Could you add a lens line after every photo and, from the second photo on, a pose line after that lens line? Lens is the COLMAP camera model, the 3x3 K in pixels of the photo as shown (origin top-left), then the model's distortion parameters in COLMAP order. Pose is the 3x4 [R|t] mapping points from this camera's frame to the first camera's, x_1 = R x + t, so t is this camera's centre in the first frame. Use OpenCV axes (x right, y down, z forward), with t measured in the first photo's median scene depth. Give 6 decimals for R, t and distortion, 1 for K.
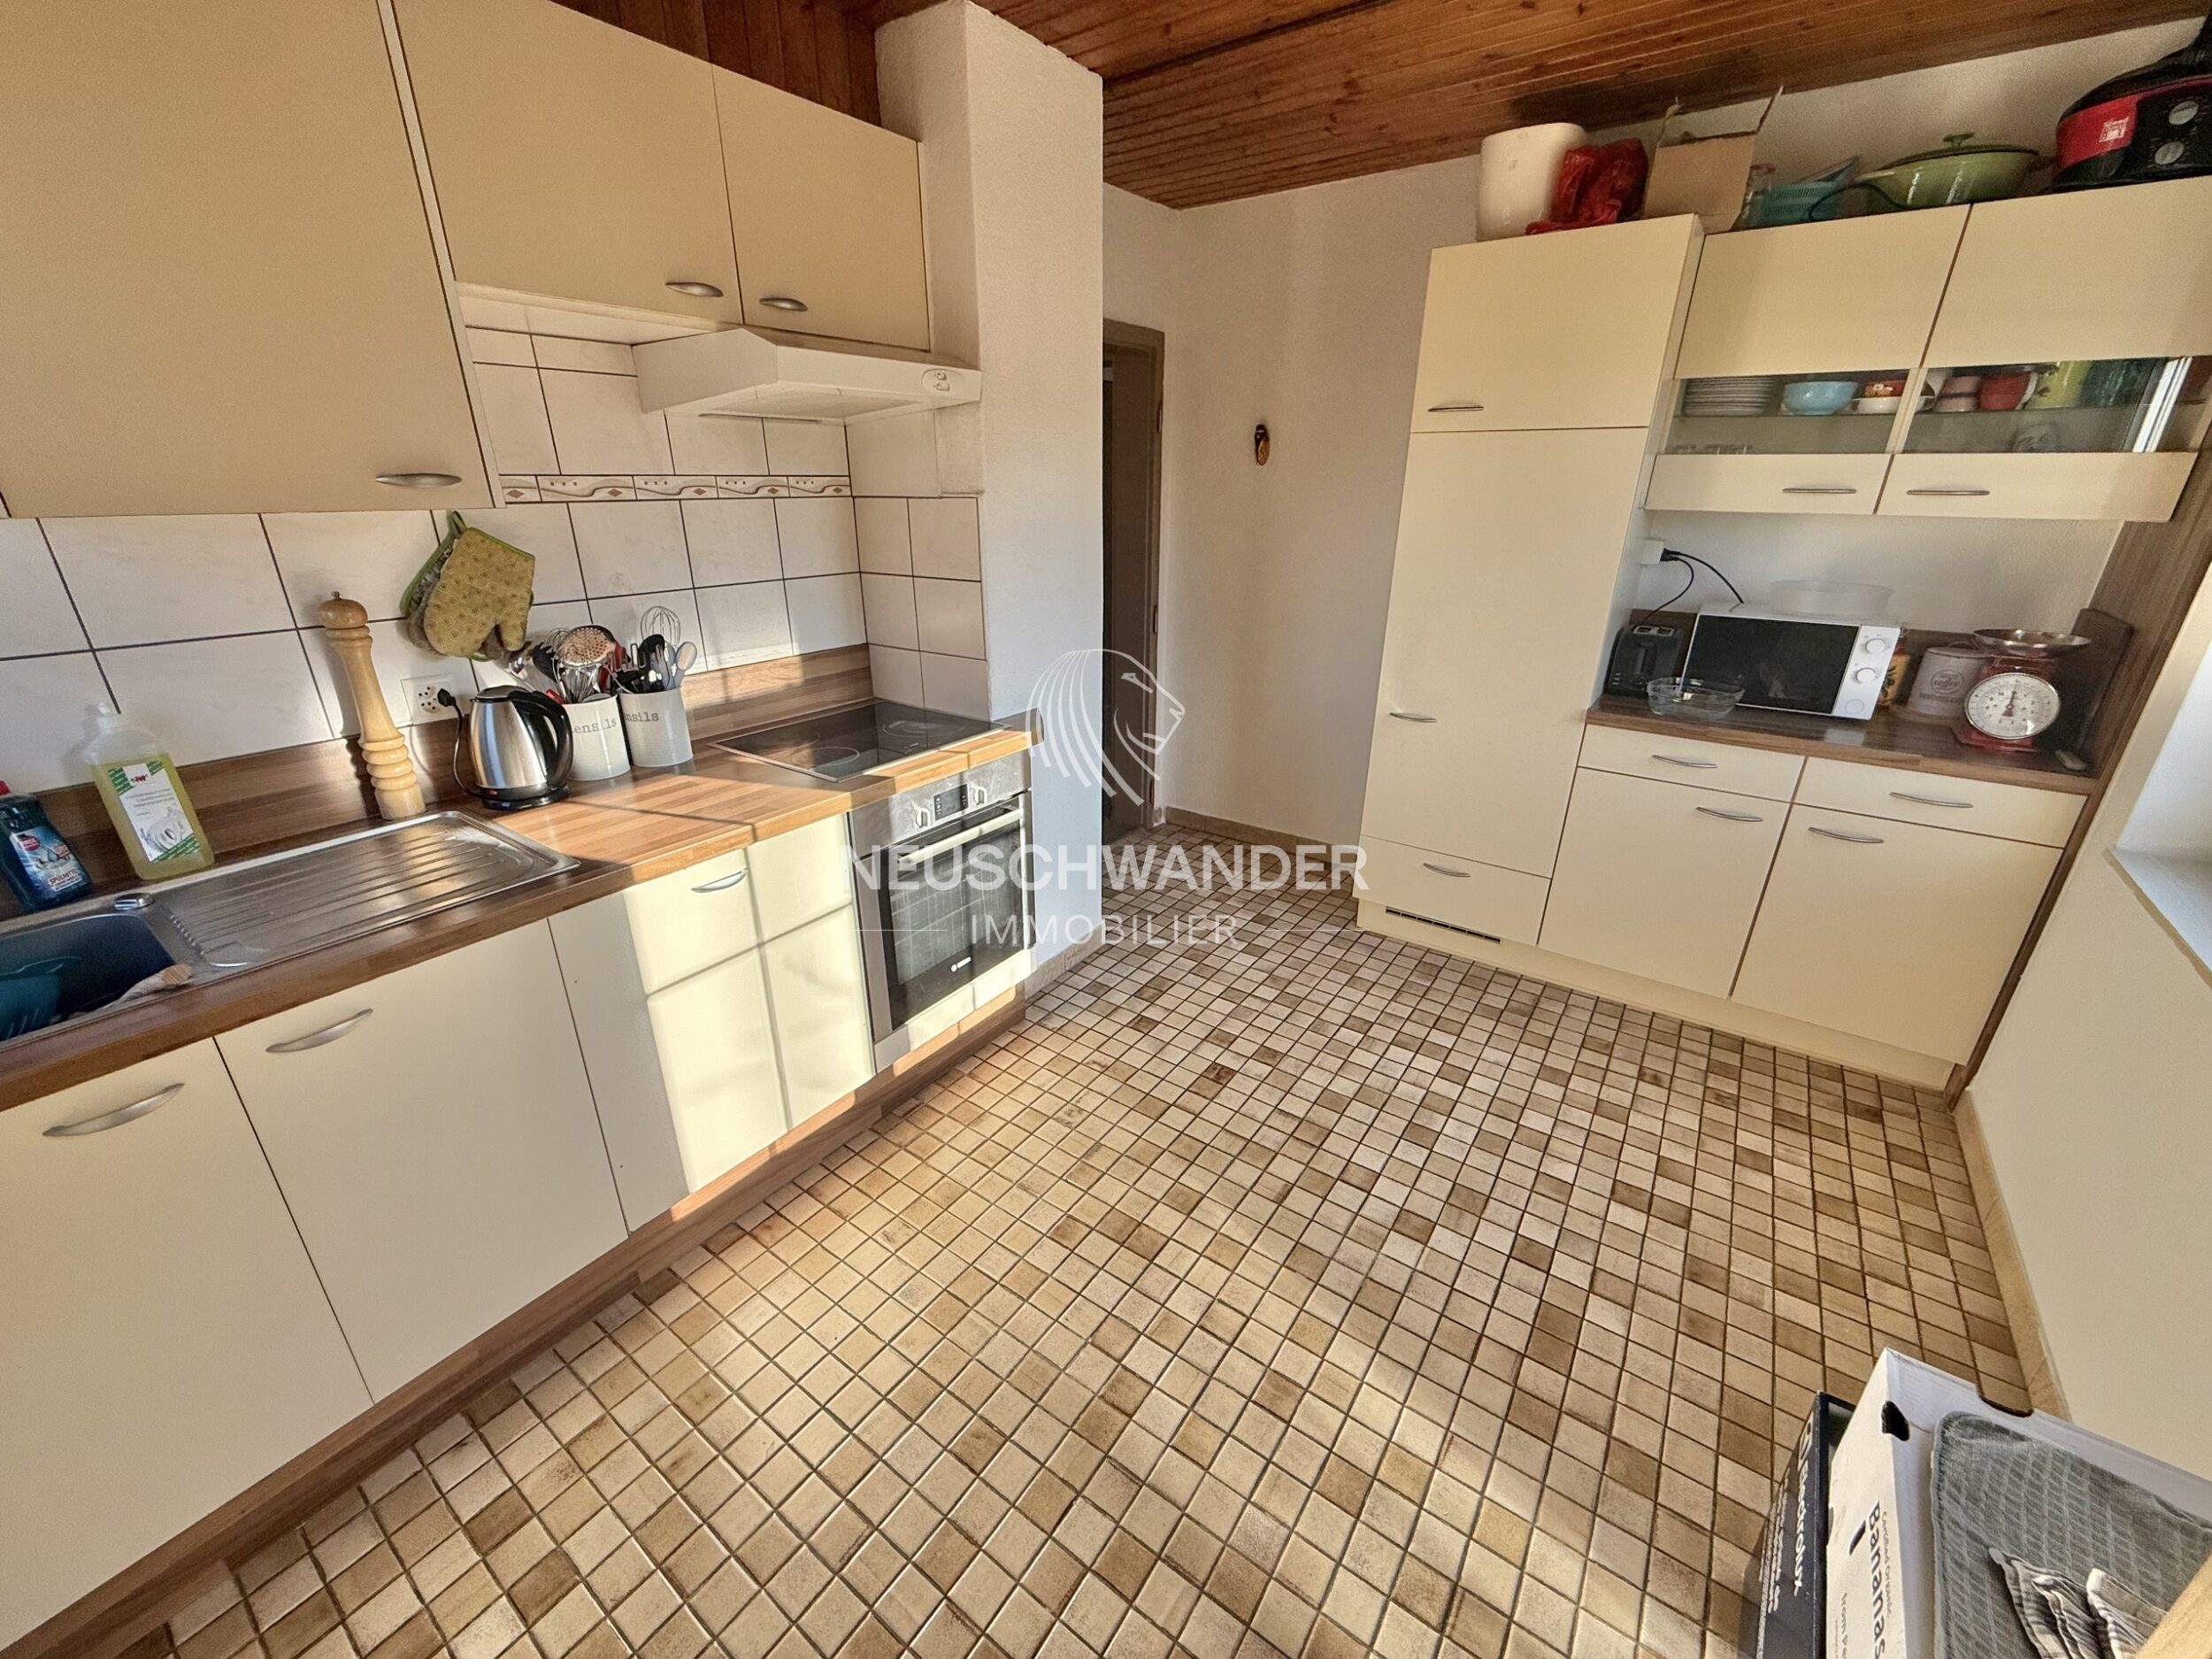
lens RADIAL K [[879.5, 0, 1106.0], [0, 879.5, 829.5], [0, 0, 1]] dist [0.000623, -0.000239]
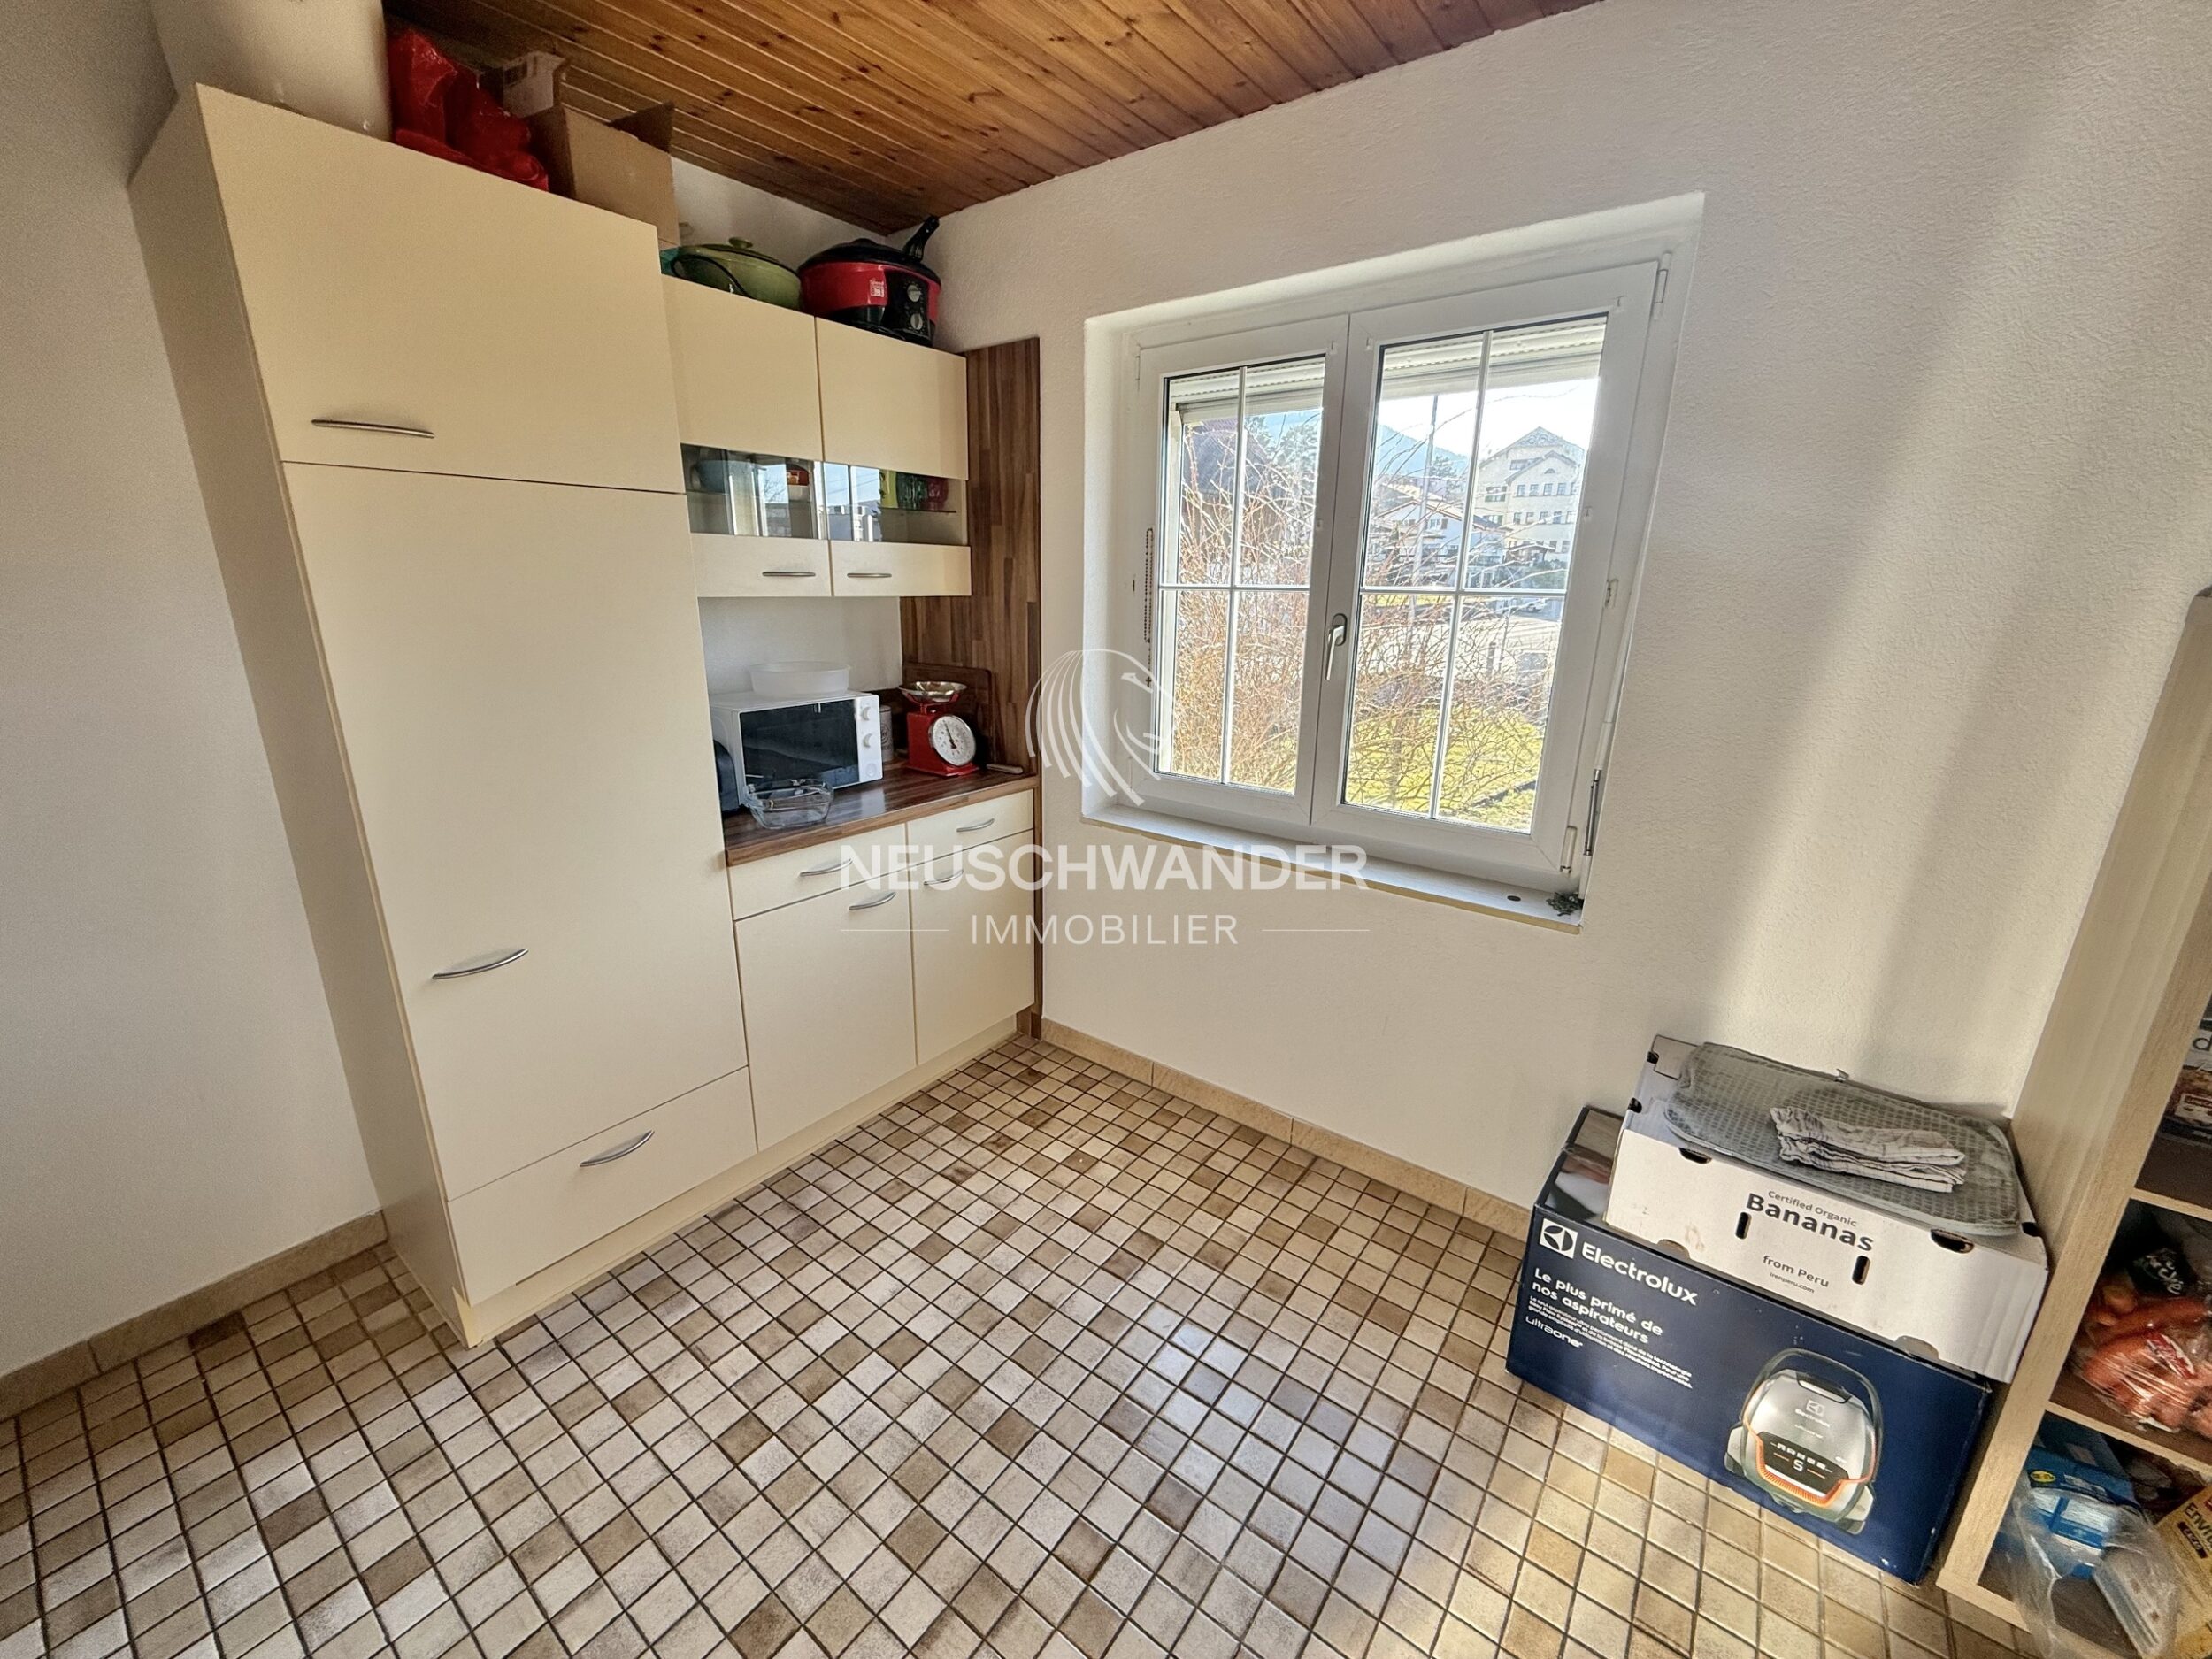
lens RADIAL K [[879.5, 0, 1106.0], [0, 879.5, 829.5], [0, 0, 1]] dist [0.000623, -0.000239]
pose [[0.033636, -0.279300, 0.959615, -0.186276], [0.360265, 0.898996, 0.249029, -0.238393], [-0.932243, 0.337339, 0.130860, 0.621394]]
